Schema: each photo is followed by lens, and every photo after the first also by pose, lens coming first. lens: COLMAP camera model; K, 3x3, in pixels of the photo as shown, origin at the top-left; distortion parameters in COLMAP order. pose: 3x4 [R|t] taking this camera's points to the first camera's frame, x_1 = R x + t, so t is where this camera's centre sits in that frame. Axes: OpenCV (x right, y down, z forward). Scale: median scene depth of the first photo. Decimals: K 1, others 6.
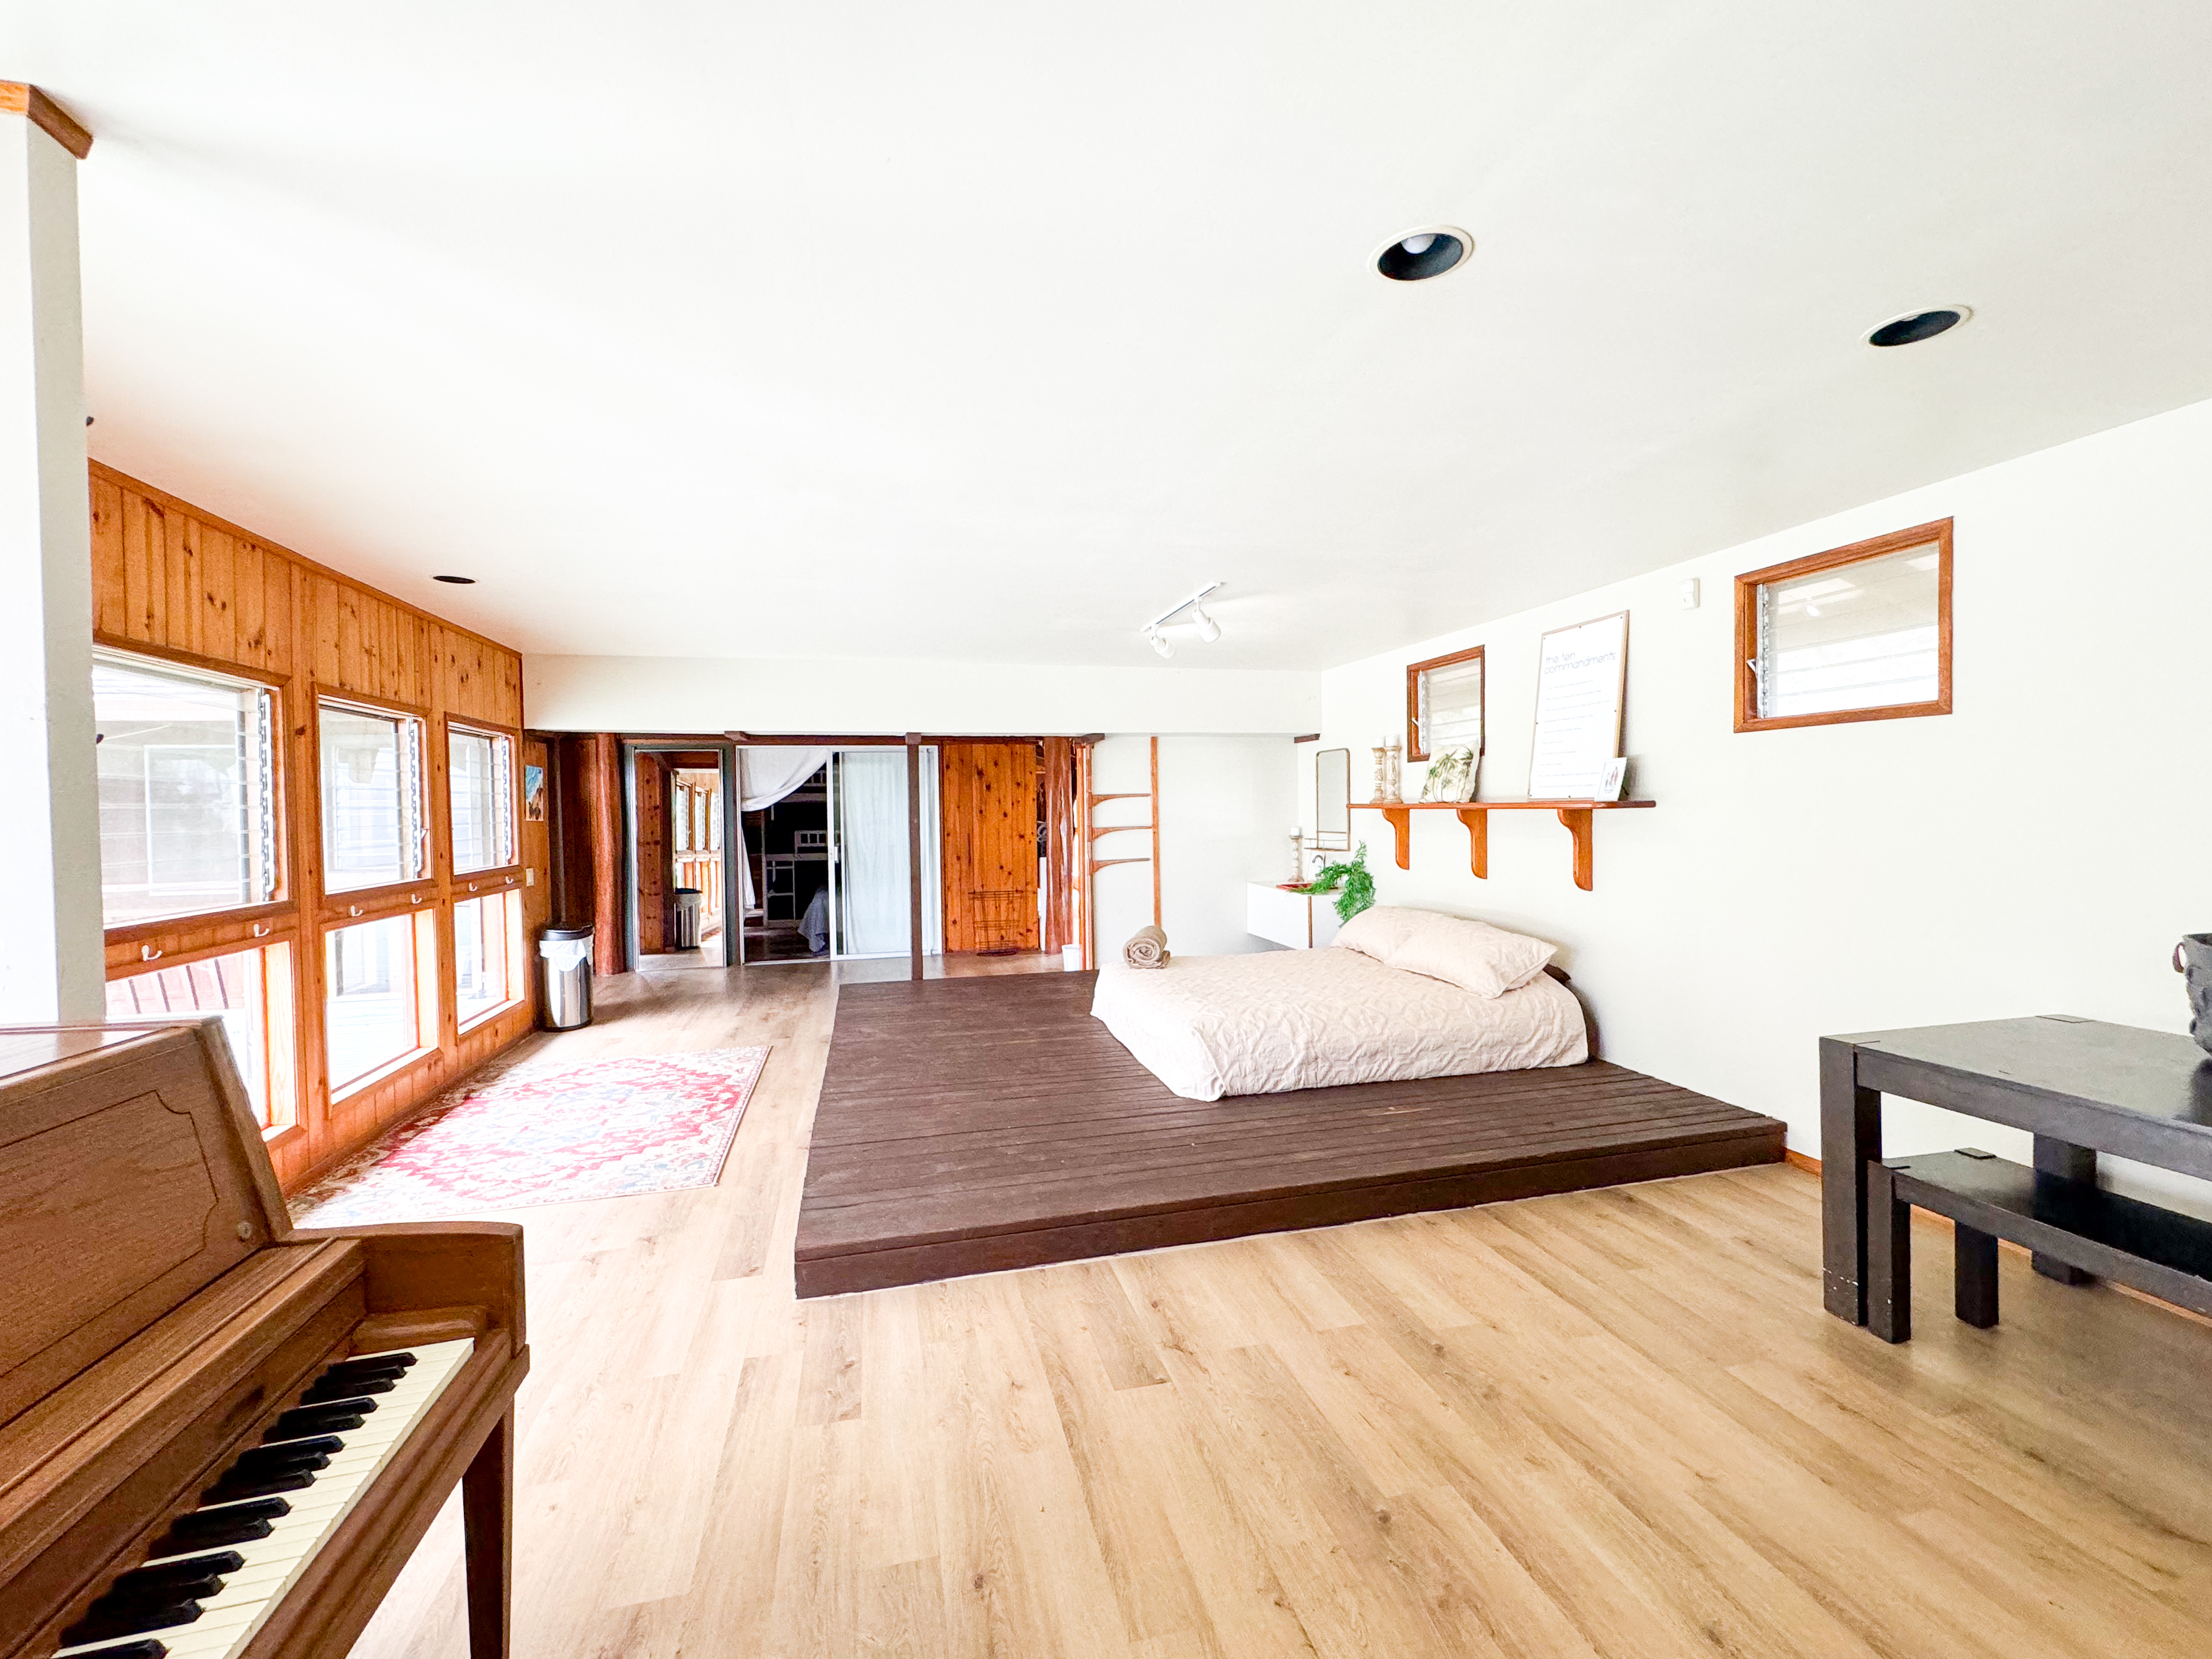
lens RADIAL K [[889.0, 0, 1101.7], [0, 889.0, 830.8], [0, 0, 1]] dist [-0.000454, -0.000604]
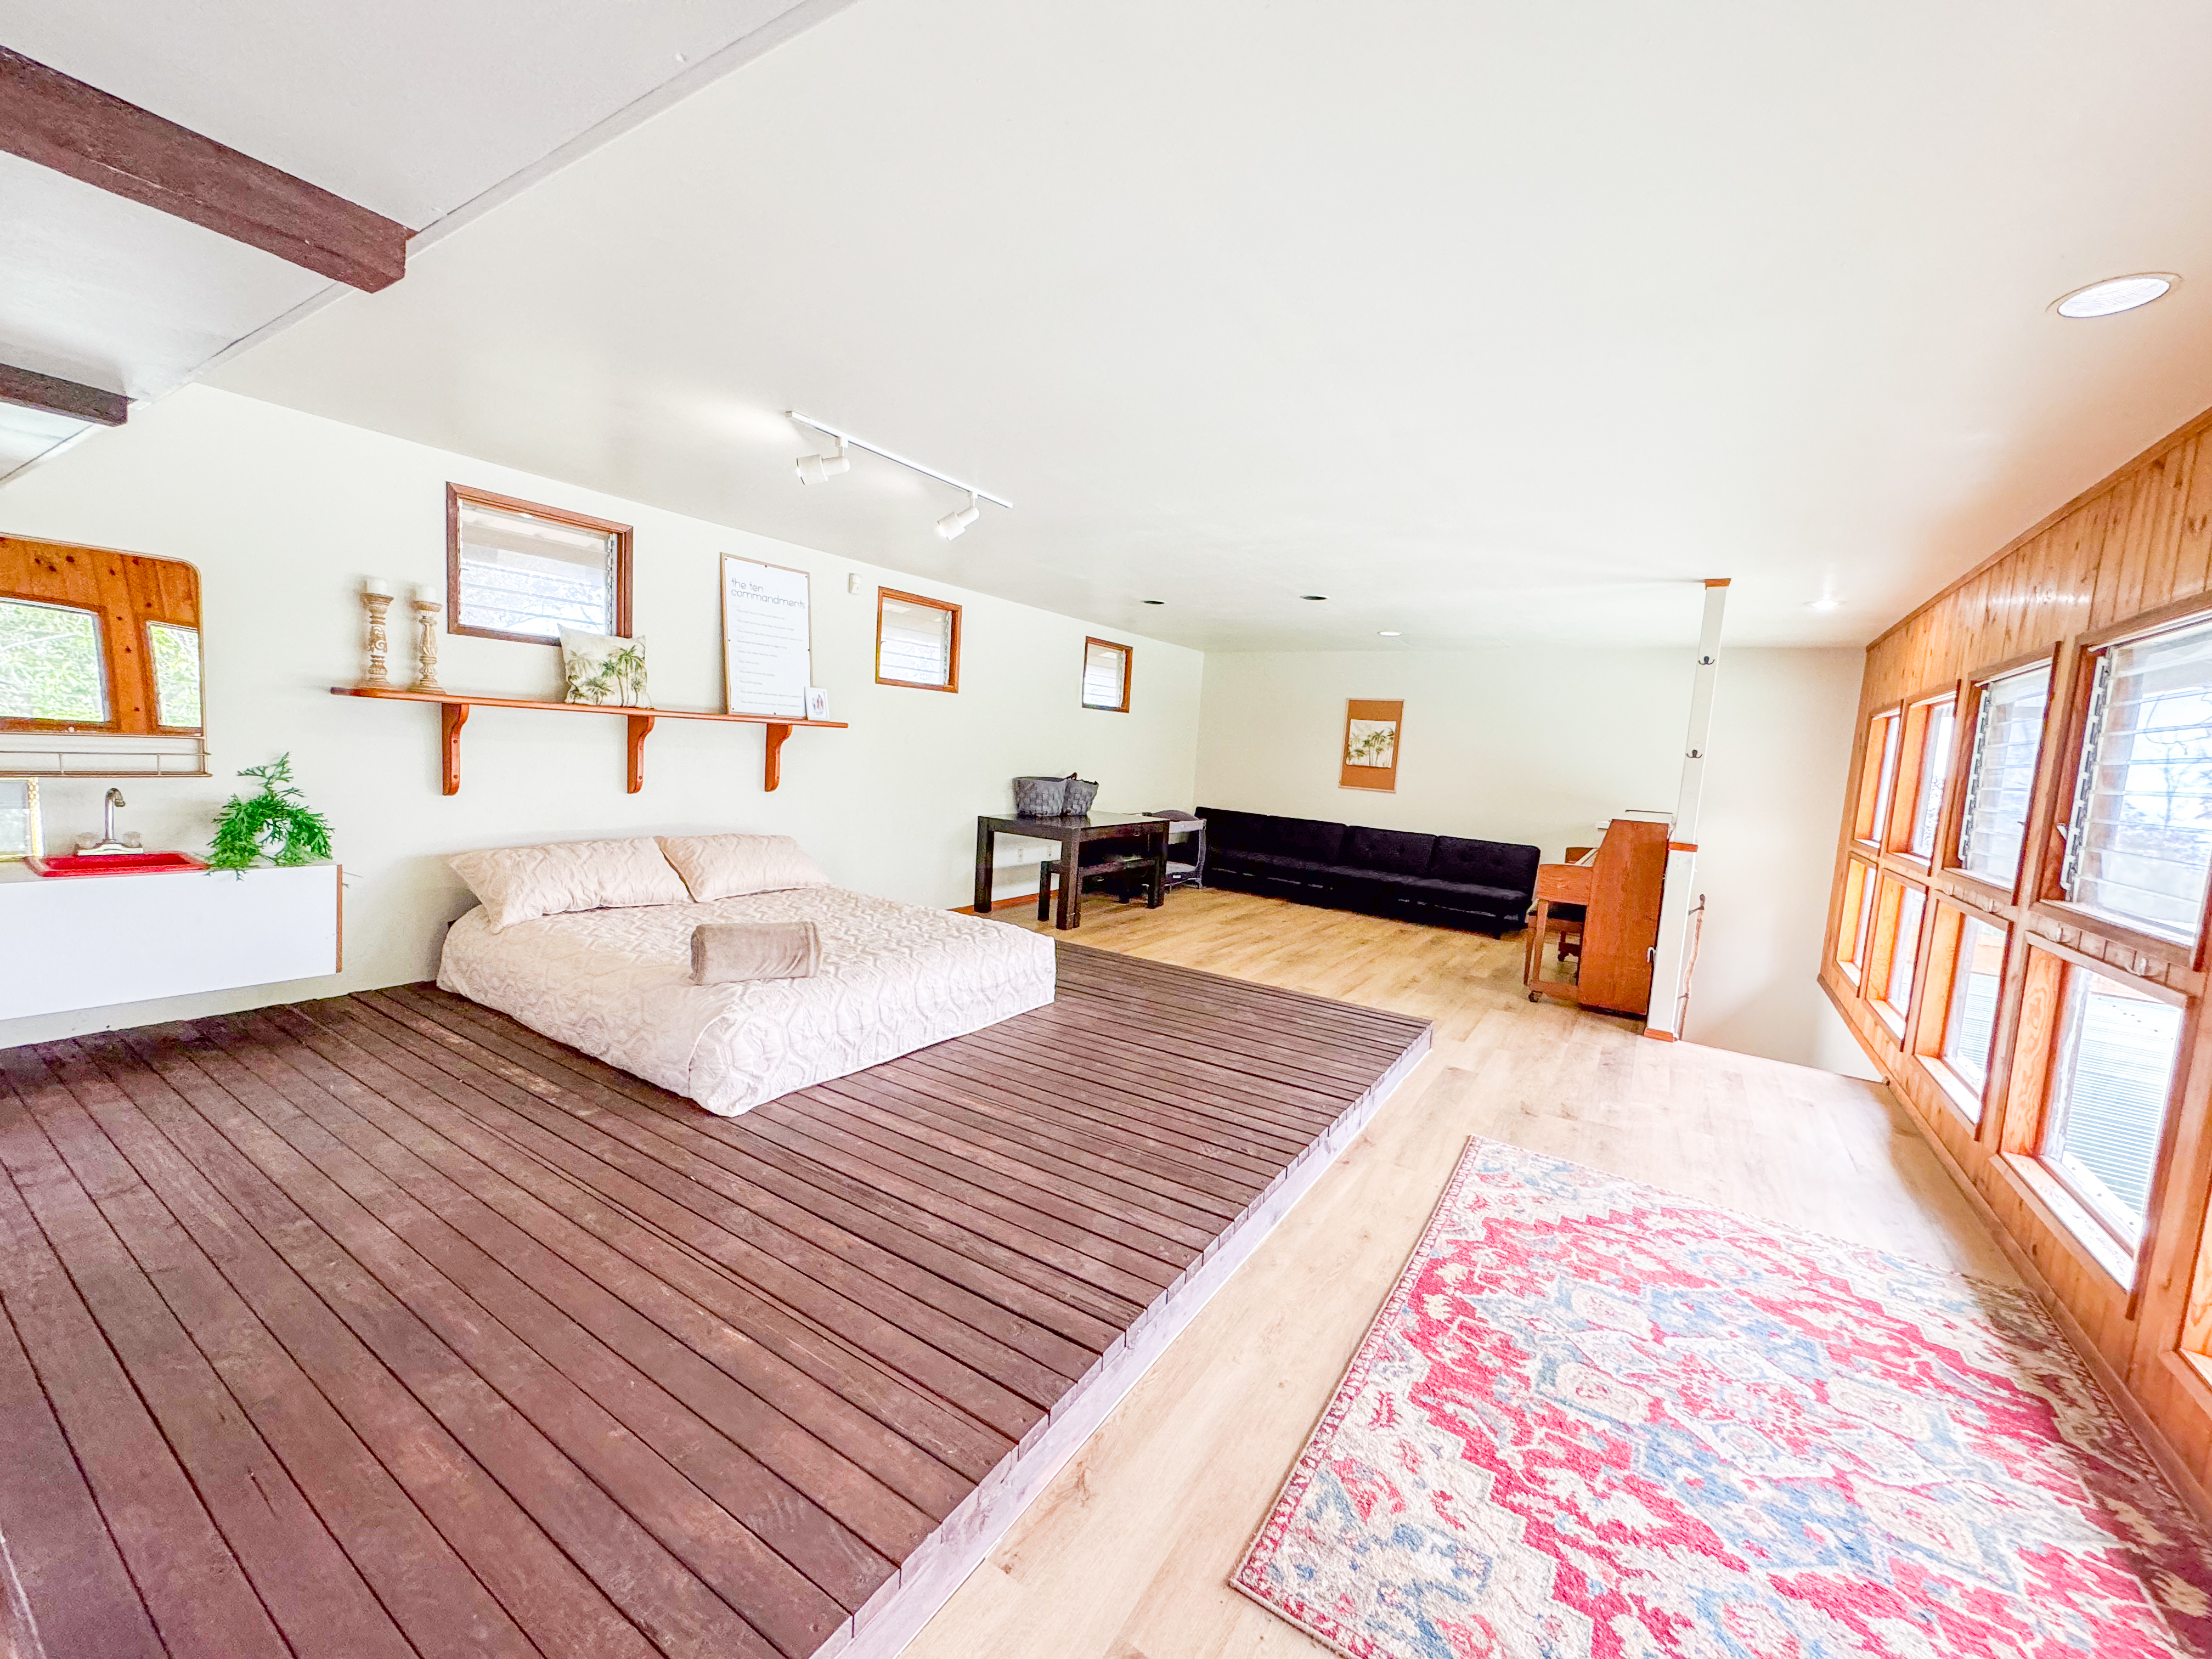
lens RADIAL K [[889.0, 0, 1106.2], [0, 889.0, 830.0], [0, 0, 1]] dist [-0.000454, -0.000604]
pose [[-0.674078, -0.100766, 0.731755, -0.686122], [-0.036985, 0.994013, 0.102810, -0.025268], [-0.737733, 0.042238, -0.673770, 1.575665]]
